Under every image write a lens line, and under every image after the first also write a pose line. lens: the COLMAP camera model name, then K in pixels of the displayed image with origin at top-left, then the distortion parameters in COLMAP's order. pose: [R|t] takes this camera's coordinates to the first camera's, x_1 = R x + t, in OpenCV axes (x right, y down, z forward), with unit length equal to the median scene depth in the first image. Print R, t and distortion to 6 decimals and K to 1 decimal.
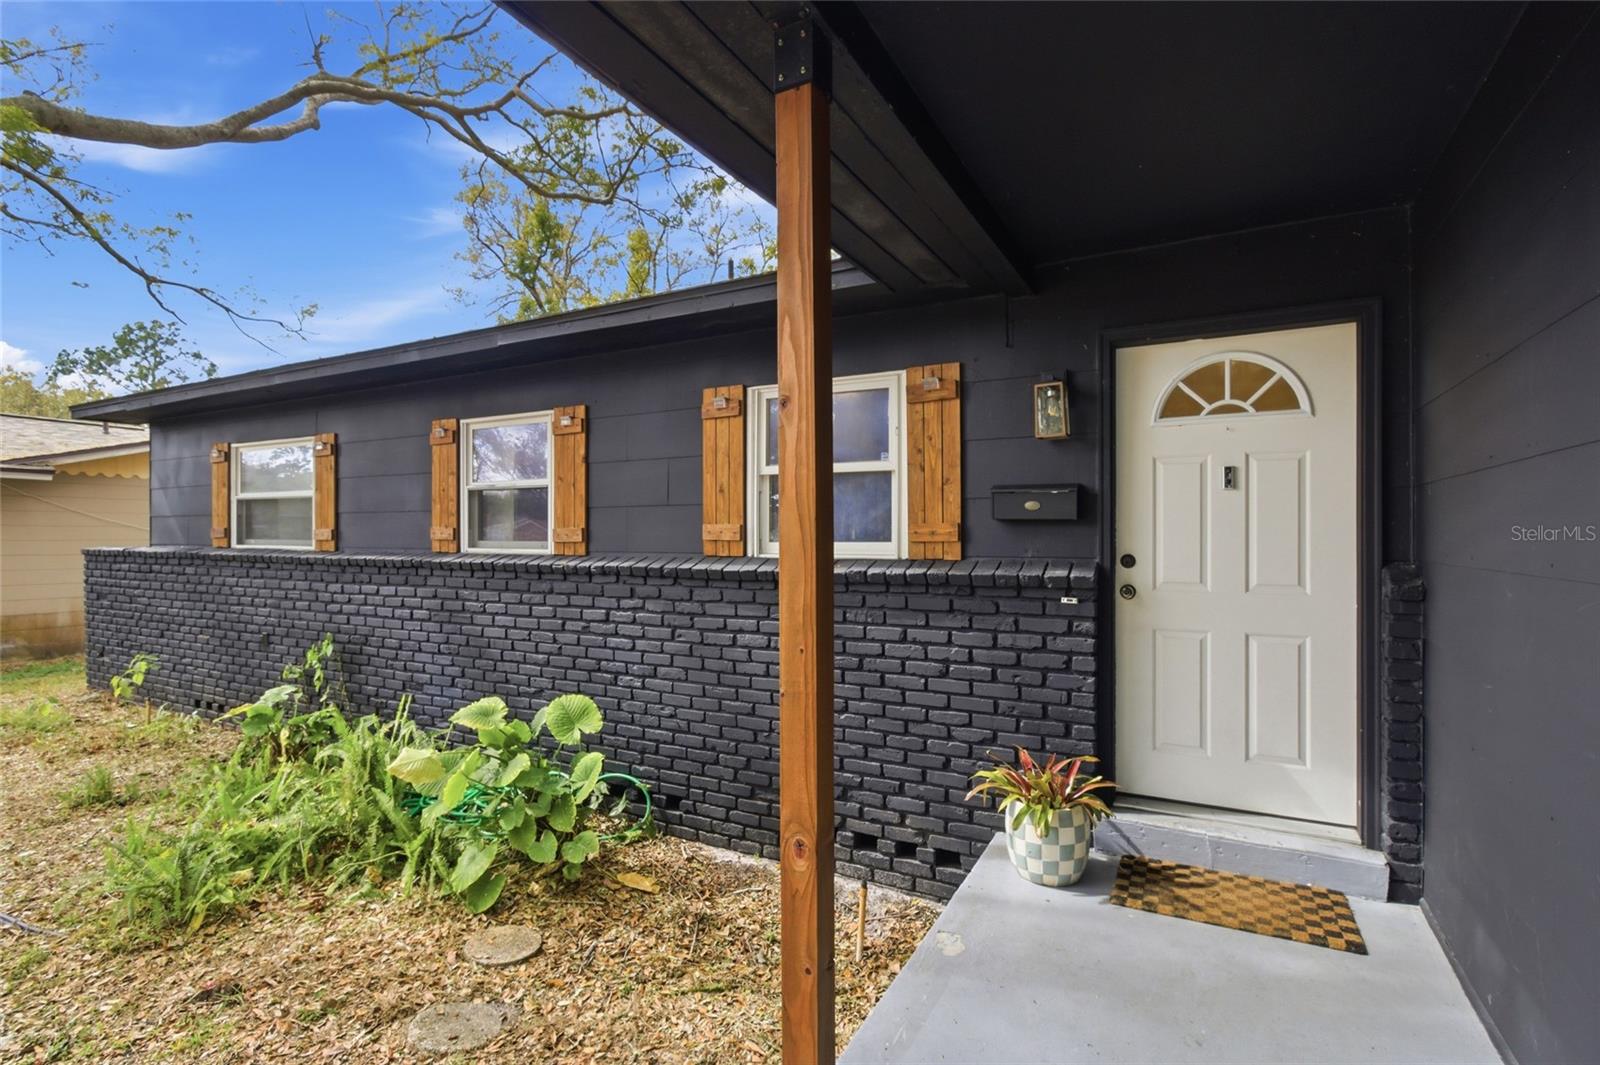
lens RADIAL K [[750.3, 0, 806.7], [0, 750.3, 540.0], [0, 0, 1]] dist [-0.021242, 0.013389]
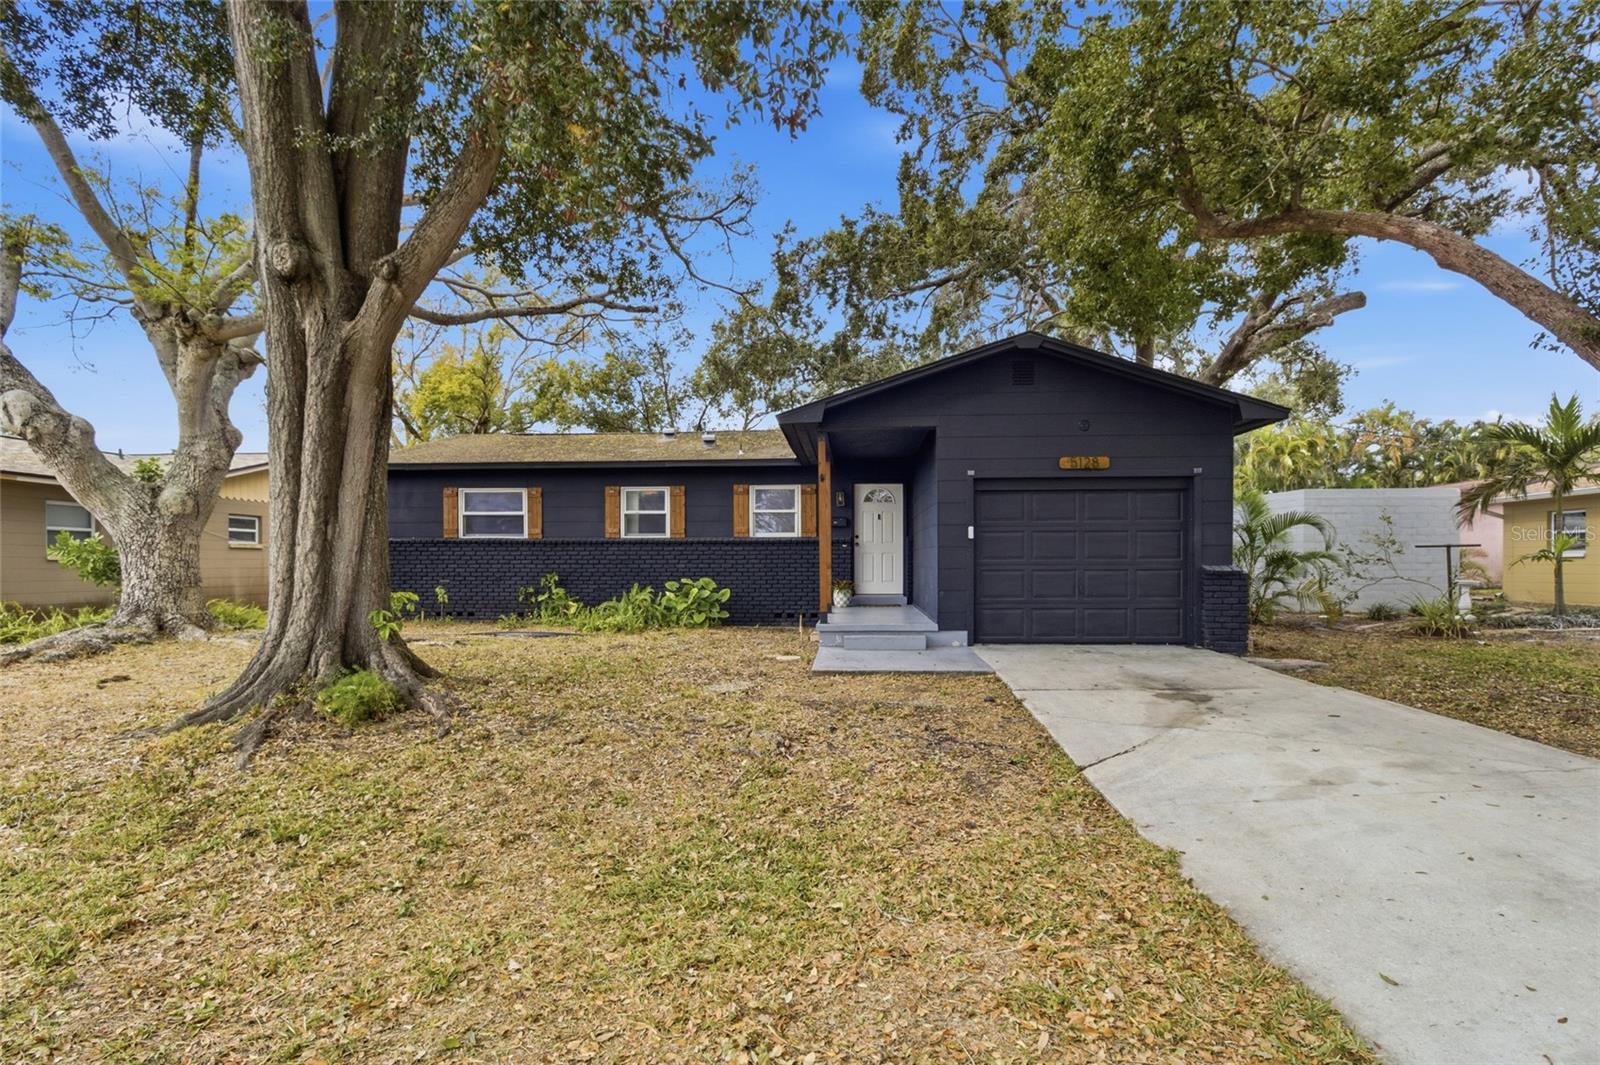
lens RADIAL K [[750.3, 0, 806.7], [0, 750.3, 540.0], [0, 0, 1]] dist [-0.021242, 0.013389]
pose [[0.908797, 0.007493, 0.417172, -1.205574], [0.003938, 0.999640, -0.026535, 0.120723], [-0.417221, 0.025758, 0.908440, -2.056433]]
